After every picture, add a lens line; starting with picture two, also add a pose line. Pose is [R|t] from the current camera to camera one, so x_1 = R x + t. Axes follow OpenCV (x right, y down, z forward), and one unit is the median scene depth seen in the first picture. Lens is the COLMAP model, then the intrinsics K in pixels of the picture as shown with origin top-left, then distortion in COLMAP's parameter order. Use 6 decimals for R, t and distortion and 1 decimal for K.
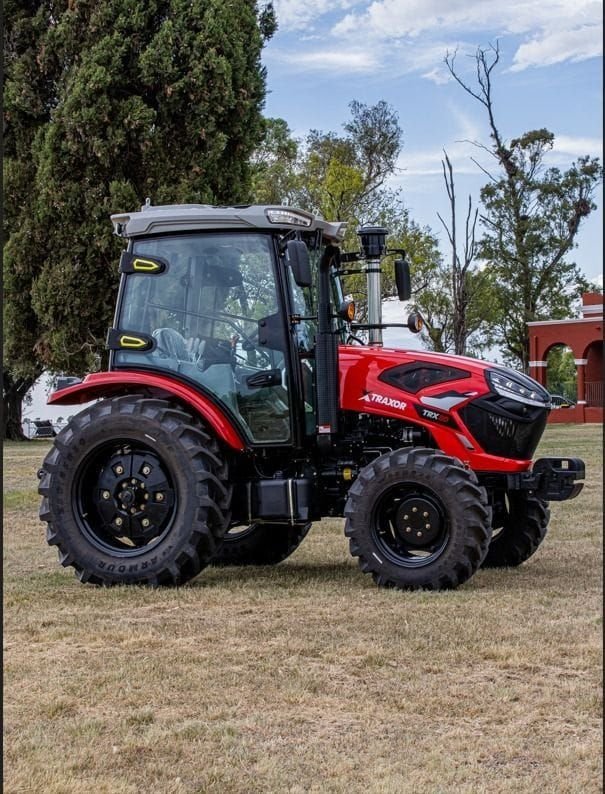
lens RADIAL K [[1822.9, 0, 296.1], [0, 1822.9, 368.0], [0, 0, 1]] dist [0.057629, 0.000000]
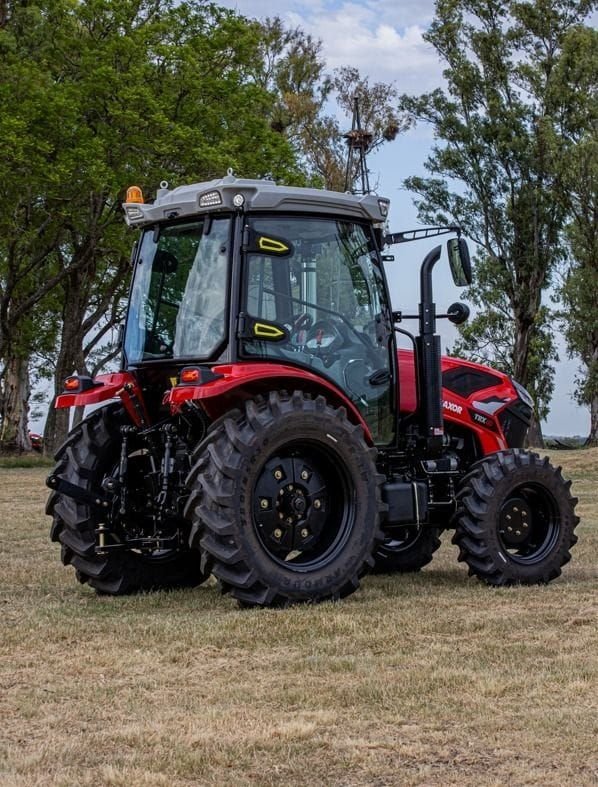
lens RADIAL K [[2169.3, 0, 298.7], [0, 2169.3, 392.5], [0, 0, 1]] dist [0.034666, 0.000000]
pose [[0.484768, 0.032370, 0.874043, -1.029692], [-0.017901, 0.999473, -0.027087, 0.045036], [-0.874459, -0.002515, 0.485092, 0.489653]]
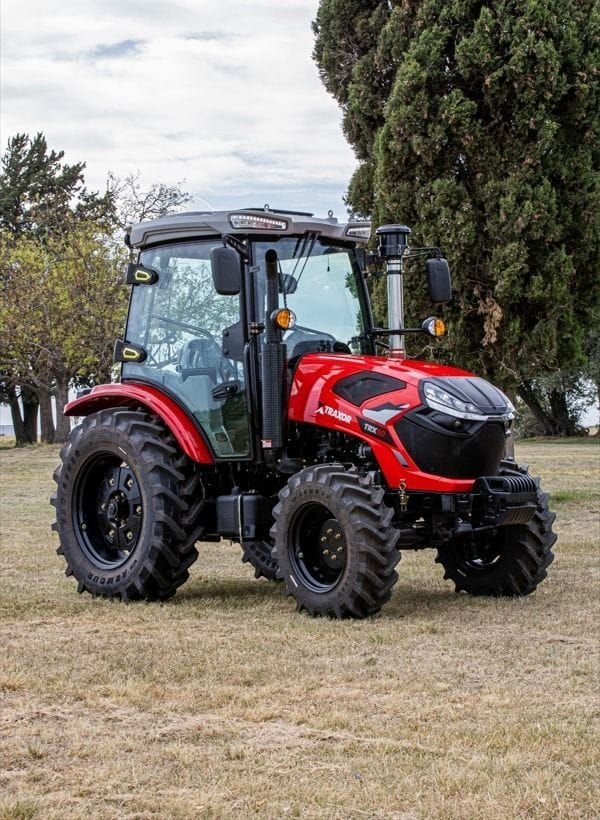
lens RADIAL K [[1831.3, 0, 300.1], [0, 1831.3, 401.5], [0, 0, 1]] dist [0.082287, 0.000000]
pose [[0.900320, -0.002213, -0.435223, 0.440689], [0.012140, 0.999726, 0.020030, -0.007263], [0.435059, -0.023317, 0.900100, 0.144152]]
